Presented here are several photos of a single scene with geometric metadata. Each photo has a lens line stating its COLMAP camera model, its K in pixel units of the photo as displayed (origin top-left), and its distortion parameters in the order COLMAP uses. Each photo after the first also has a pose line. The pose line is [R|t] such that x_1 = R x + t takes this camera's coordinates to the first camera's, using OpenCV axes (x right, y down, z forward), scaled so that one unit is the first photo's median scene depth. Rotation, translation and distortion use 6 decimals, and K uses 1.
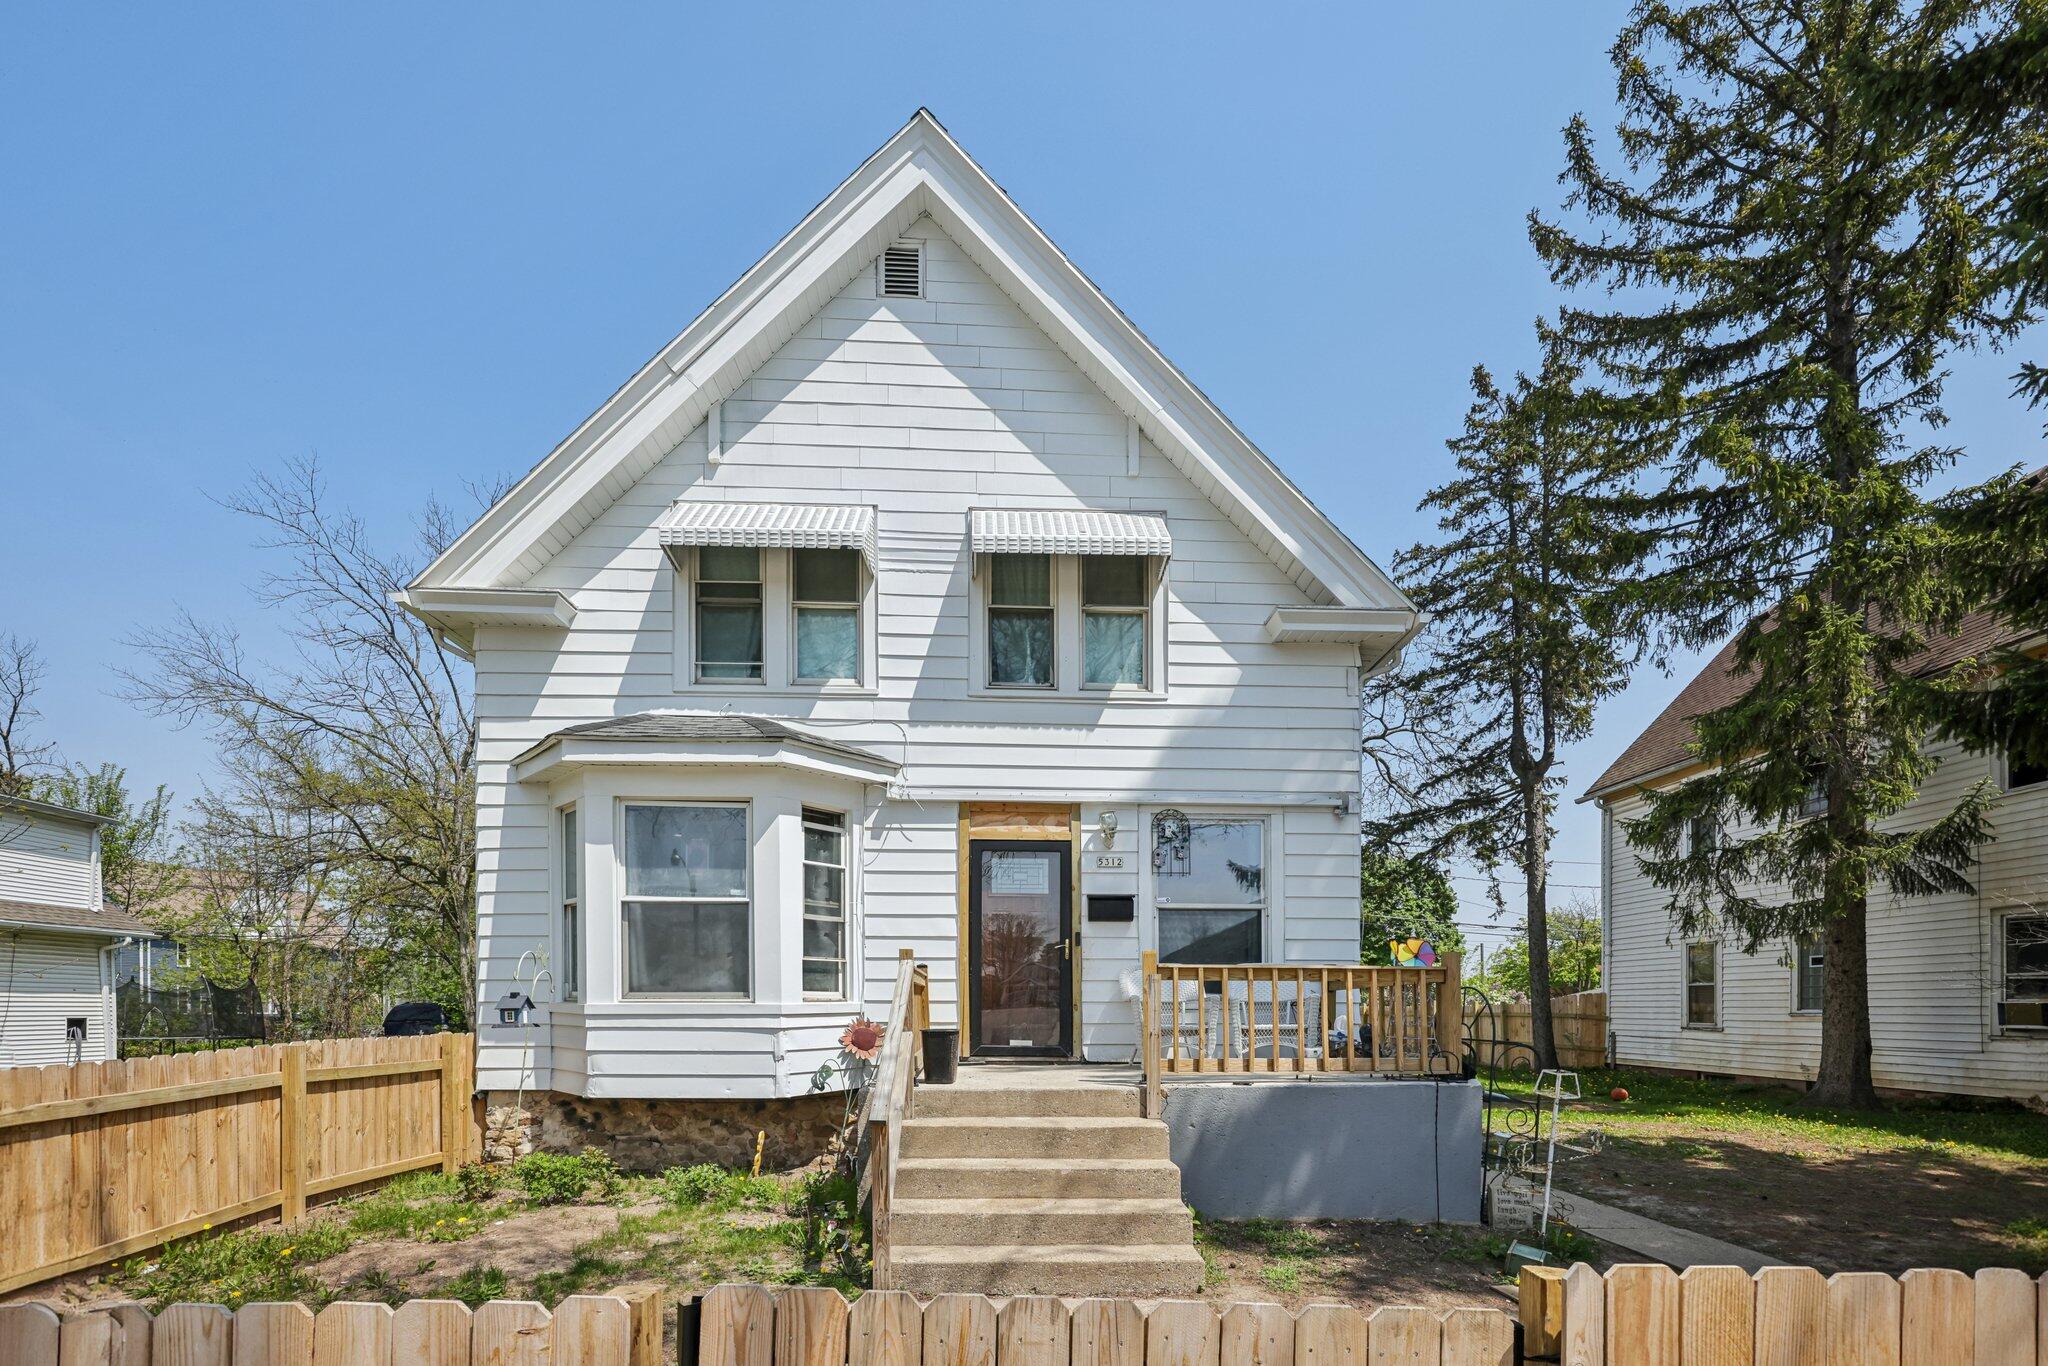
lens RADIAL K [[799.7, 0, 1023.6], [0, 799.7, 691.5], [0, 0, 1]] dist [0.000015, 0.000262]
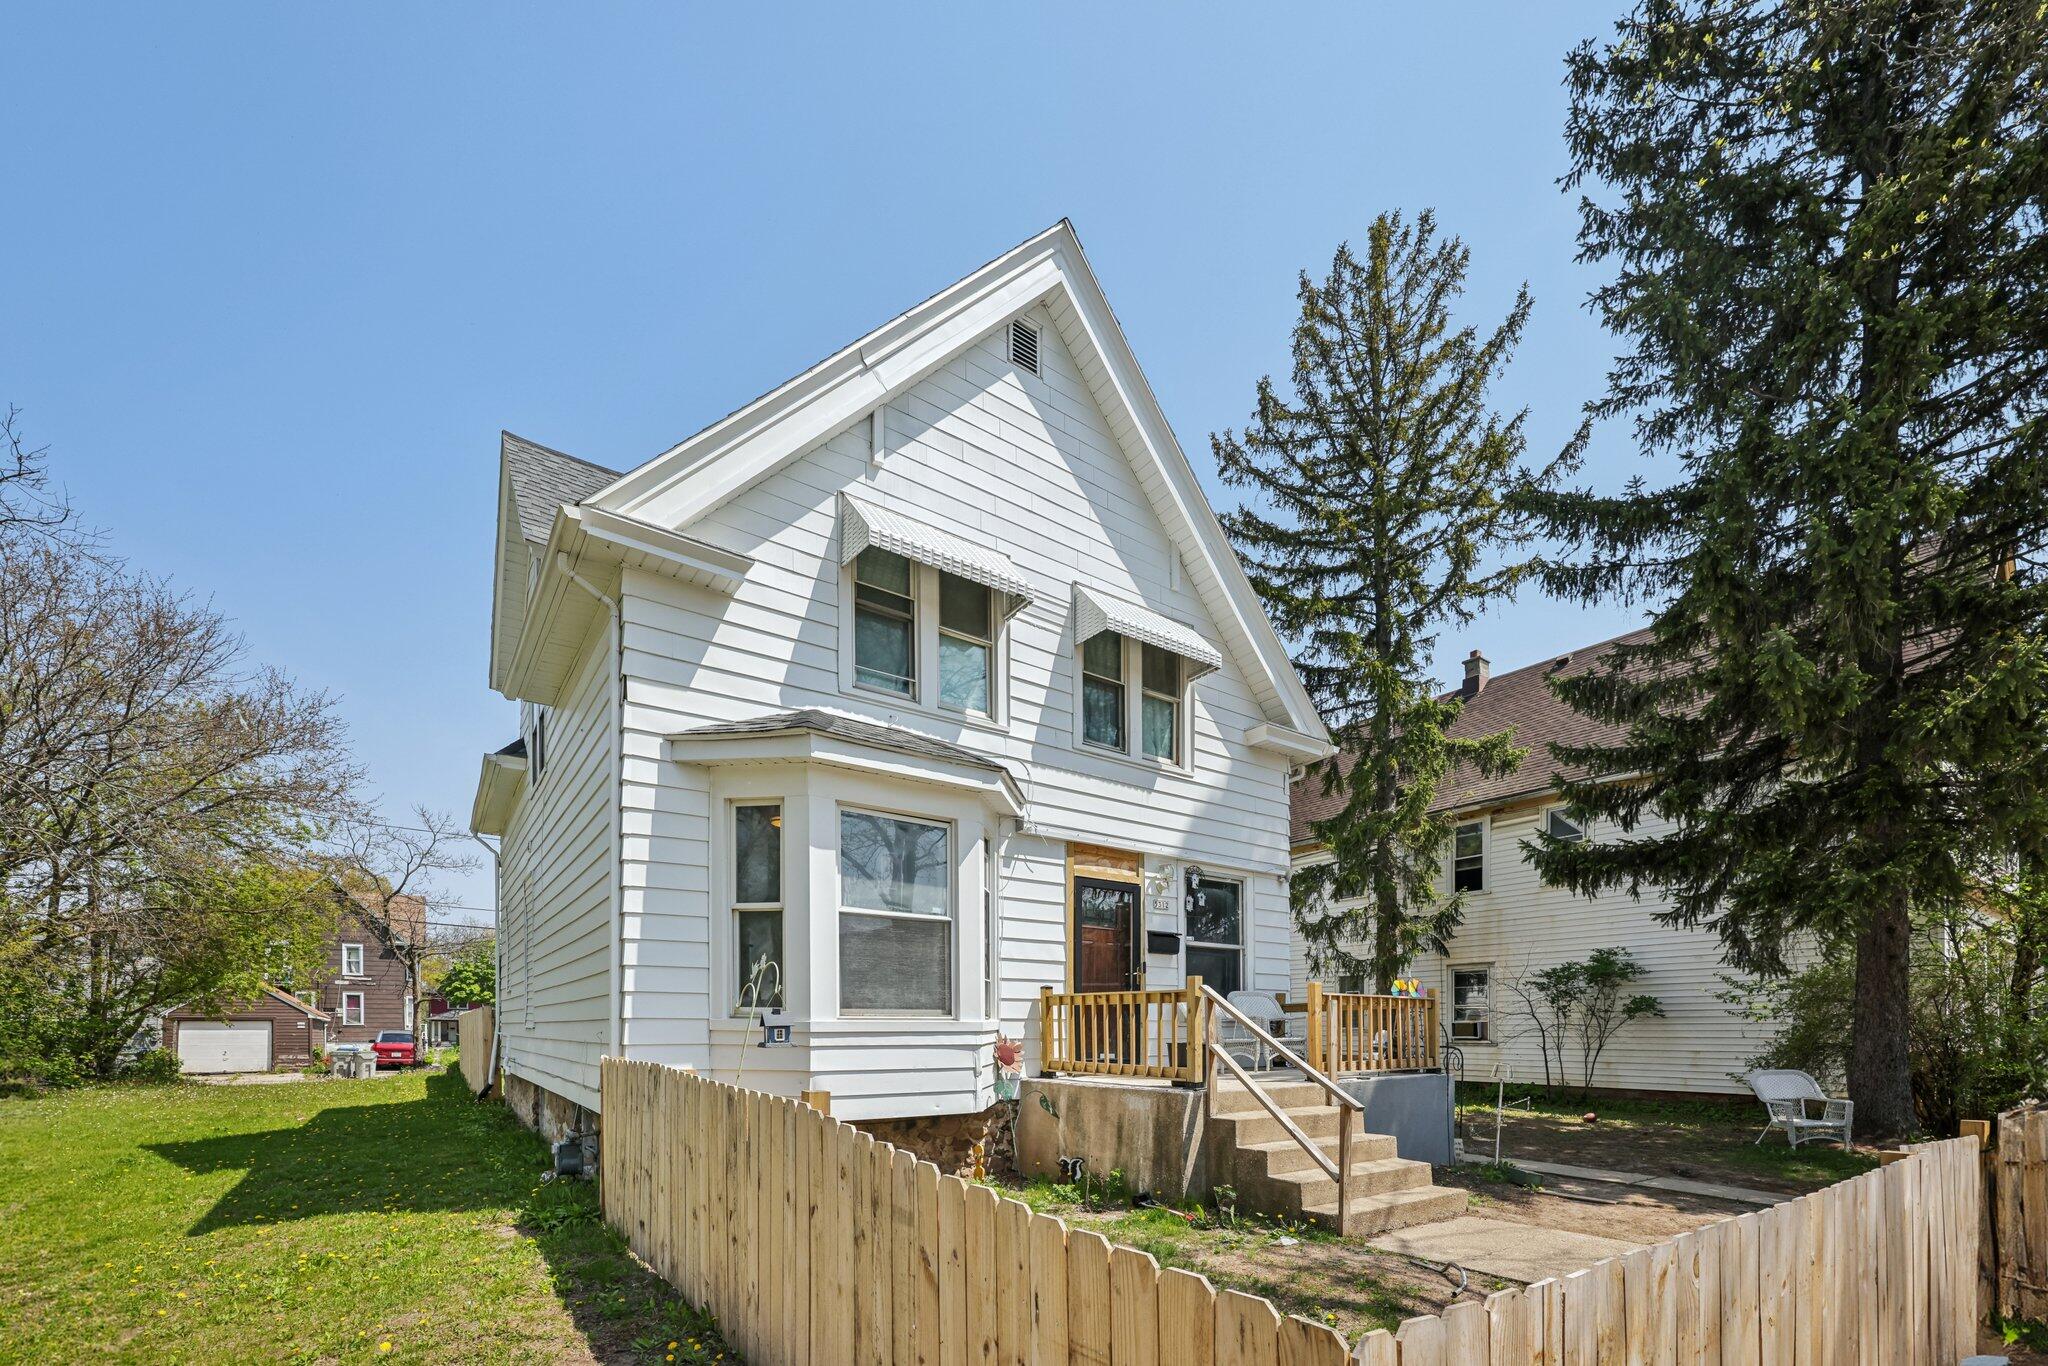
lens RADIAL K [[787.6, 0, 1026.4], [0, 787.6, 676.9], [0, 0, 1]] dist [0.000811, 0.000000]
pose [[0.837883, 0.221093, 0.499070, -0.709881], [-0.199430, 0.975084, -0.097151, 0.029365], [-0.508114, -0.018129, 0.861099, 0.066729]]
